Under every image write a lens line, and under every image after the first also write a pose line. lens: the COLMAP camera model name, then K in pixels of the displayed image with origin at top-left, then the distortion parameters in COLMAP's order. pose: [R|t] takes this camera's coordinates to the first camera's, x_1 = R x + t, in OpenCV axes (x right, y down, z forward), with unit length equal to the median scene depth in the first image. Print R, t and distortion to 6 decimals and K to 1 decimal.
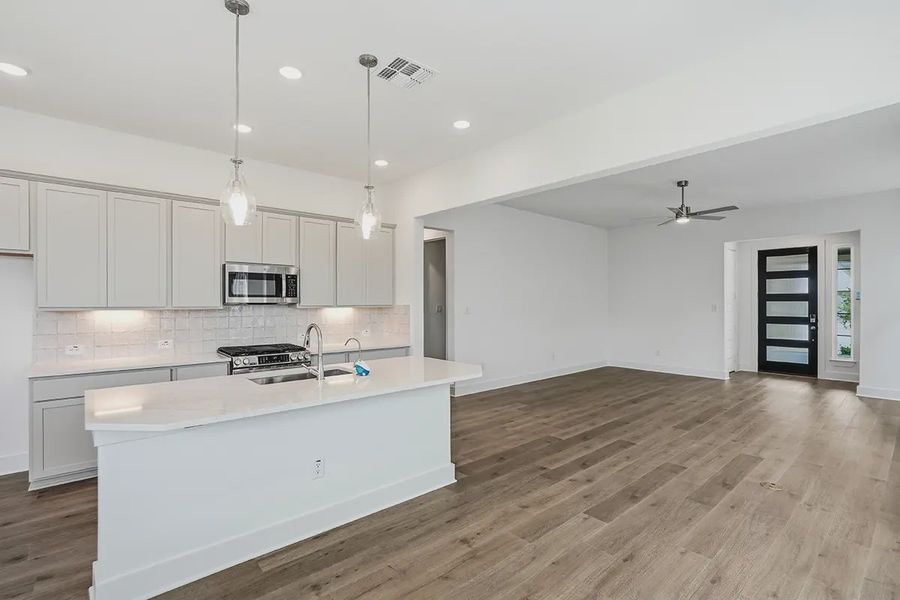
lens RADIAL K [[414.7, 0, 448.4], [0, 414.7, 301.1], [0, 0, 1]] dist [-0.003689, 0.000070]
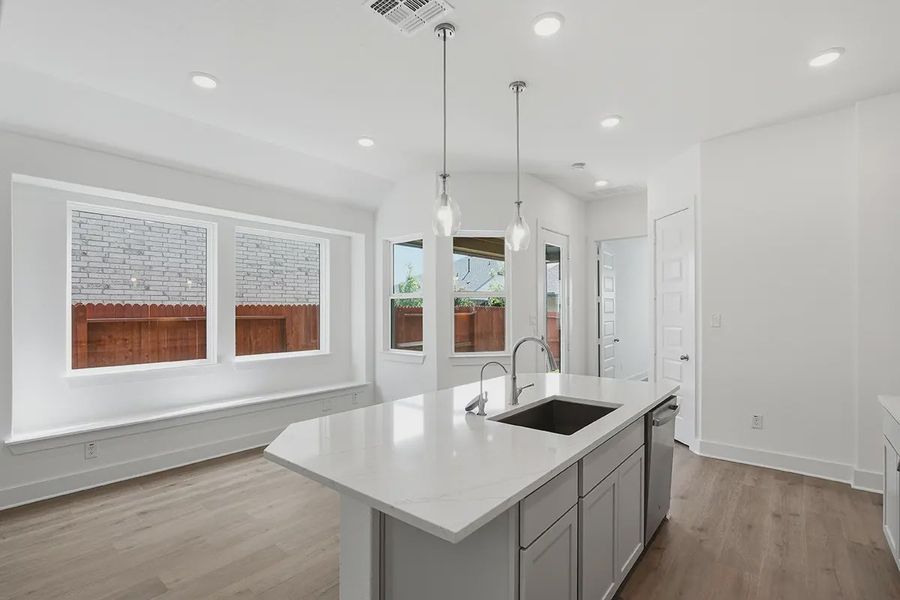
lens RADIAL K [[417.1, 0, 452.9], [0, 417.1, 316.3], [0, 0, 1]] dist [-0.002690, -0.000159]
pose [[-0.986266, 0.003193, -0.165137, -0.039228], [0.001313, 0.999933, 0.011491, 0.005047], [0.165162, 0.011117, -0.986204, 1.198696]]
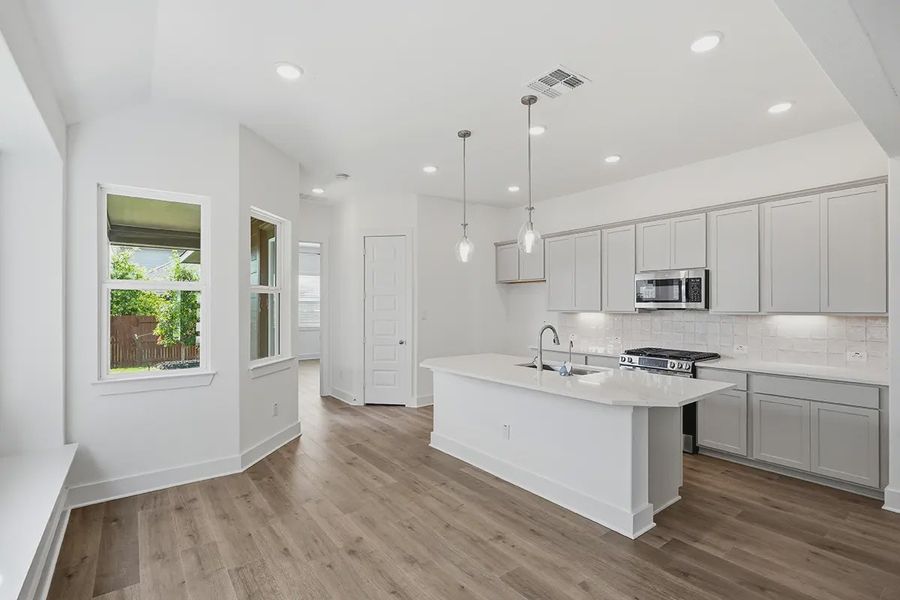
lens RADIAL K [[422.7, 0, 451.8], [0, 422.7, 302.9], [0, 0, 1]] dist [-0.002693, 0.000661]
pose [[-0.057943, -0.008424, -0.998284, 0.647097], [0.000457, 0.999964, -0.008465, -0.000128], [0.998320, -0.000946, -0.057937, 0.550634]]
